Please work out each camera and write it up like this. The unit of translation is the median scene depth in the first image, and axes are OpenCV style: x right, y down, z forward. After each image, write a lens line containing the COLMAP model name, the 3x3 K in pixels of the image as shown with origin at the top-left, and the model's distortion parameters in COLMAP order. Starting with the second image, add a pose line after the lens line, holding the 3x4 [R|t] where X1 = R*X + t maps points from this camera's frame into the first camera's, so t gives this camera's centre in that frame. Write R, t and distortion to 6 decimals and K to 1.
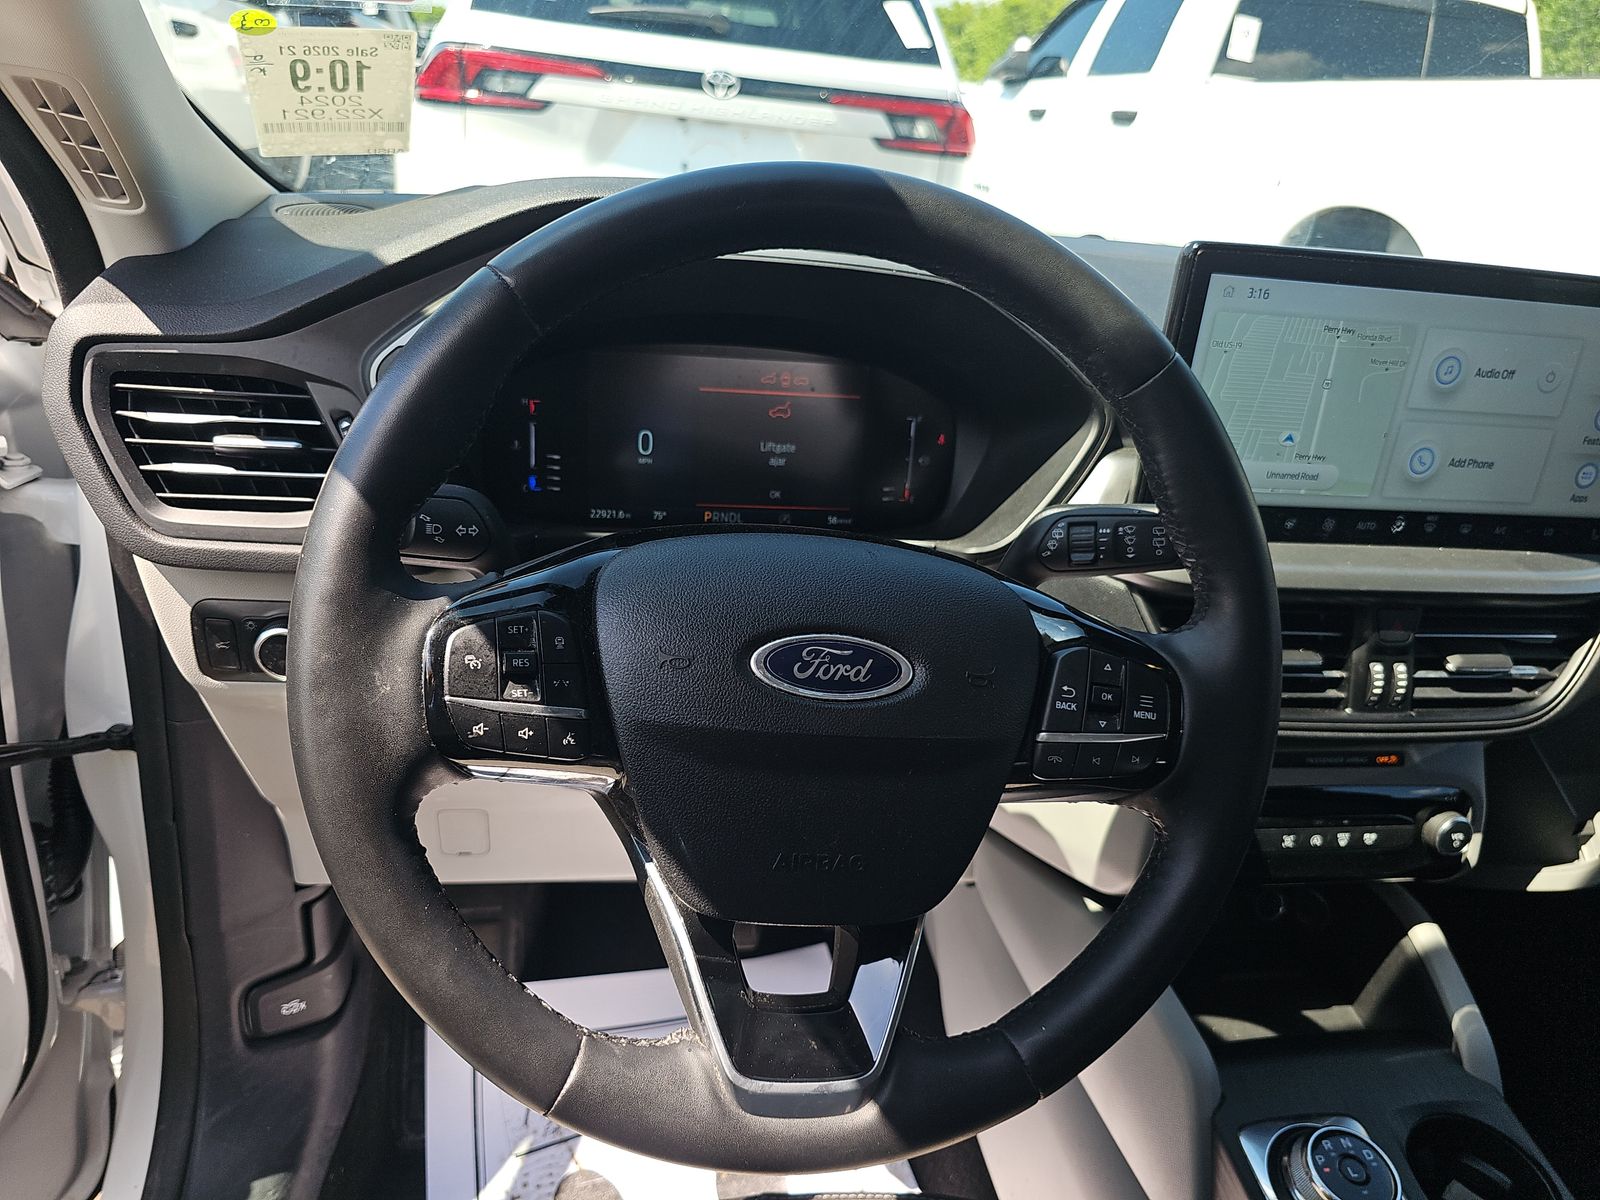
lens RADIAL K [[1065.1, 0, 800.0], [0, 1065.1, 600.0], [0, 0, 1]] dist [0.043254, -0.042460]
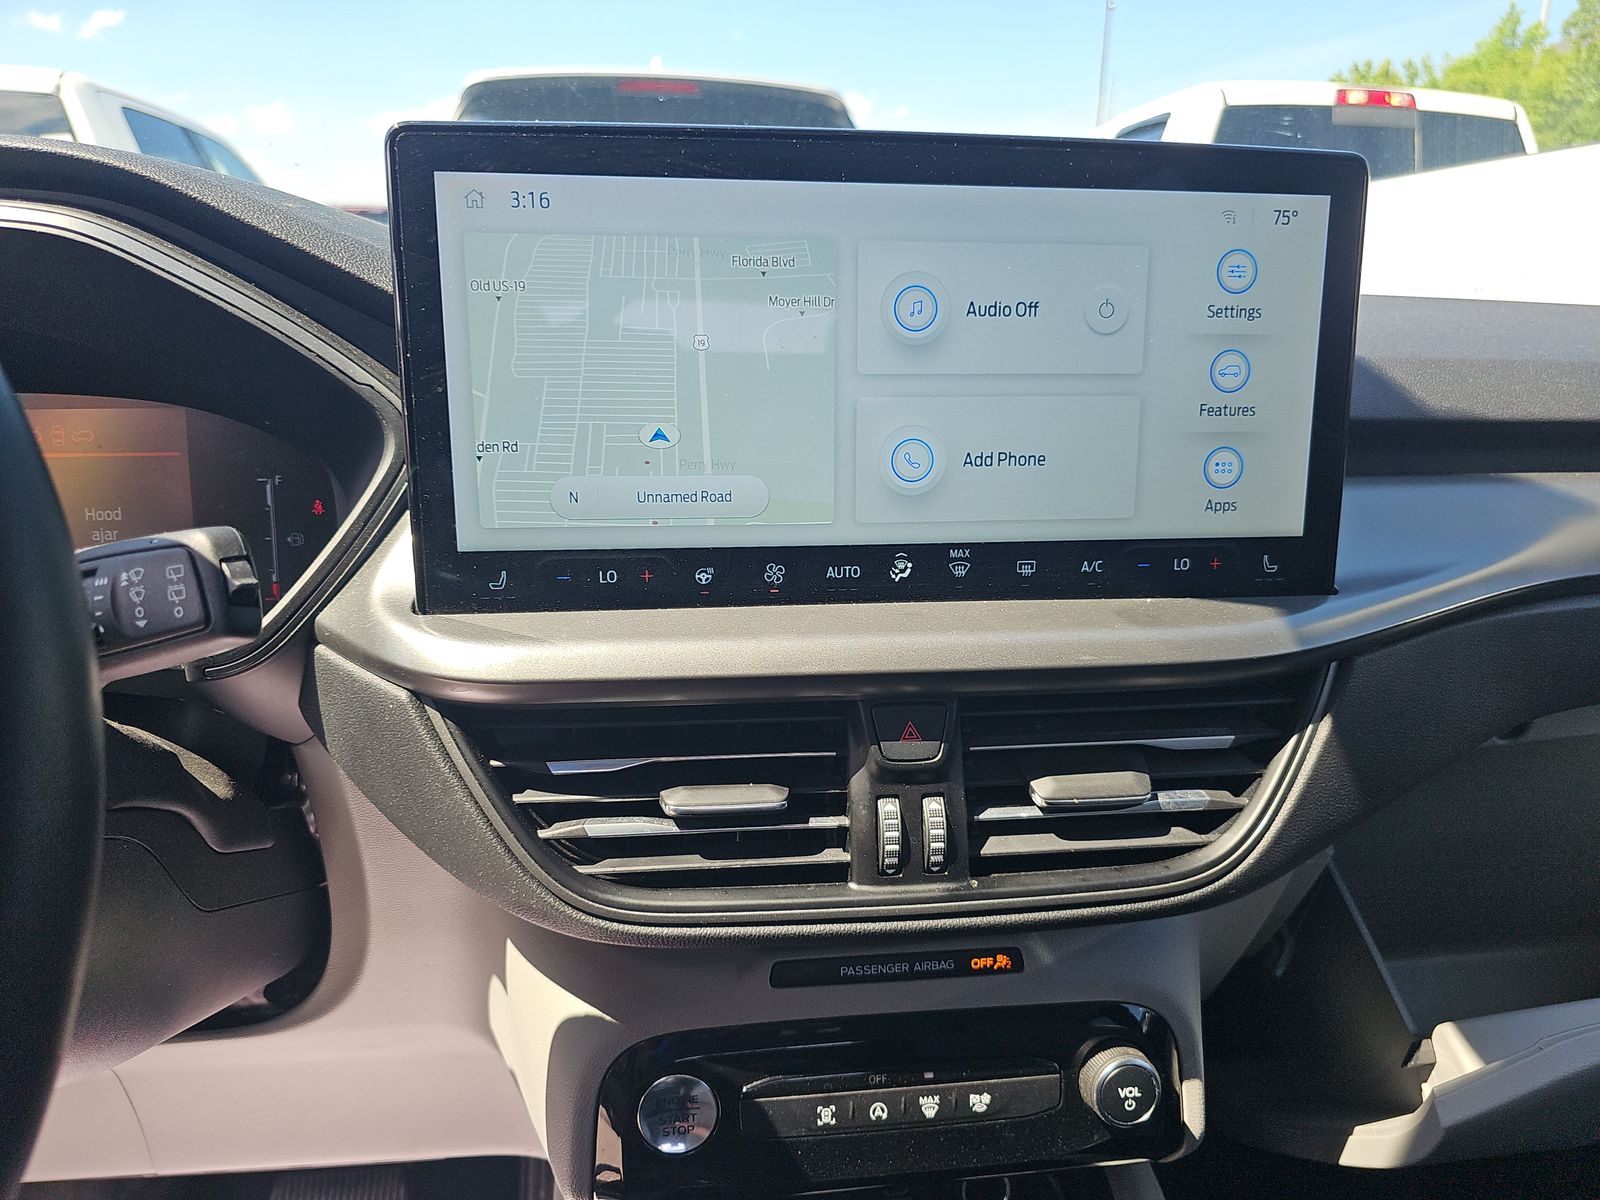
lens RADIAL K [[1100.9, 0, 800.0], [0, 1100.9, 600.0], [0, 0, 1]] dist [0.038049, -0.078184]
pose [[0.993838, -0.075282, -0.081351, 0.527128], [0.061224, 0.984681, -0.163261, 0.045168], [0.092396, 0.157275, 0.983223, 0.366495]]
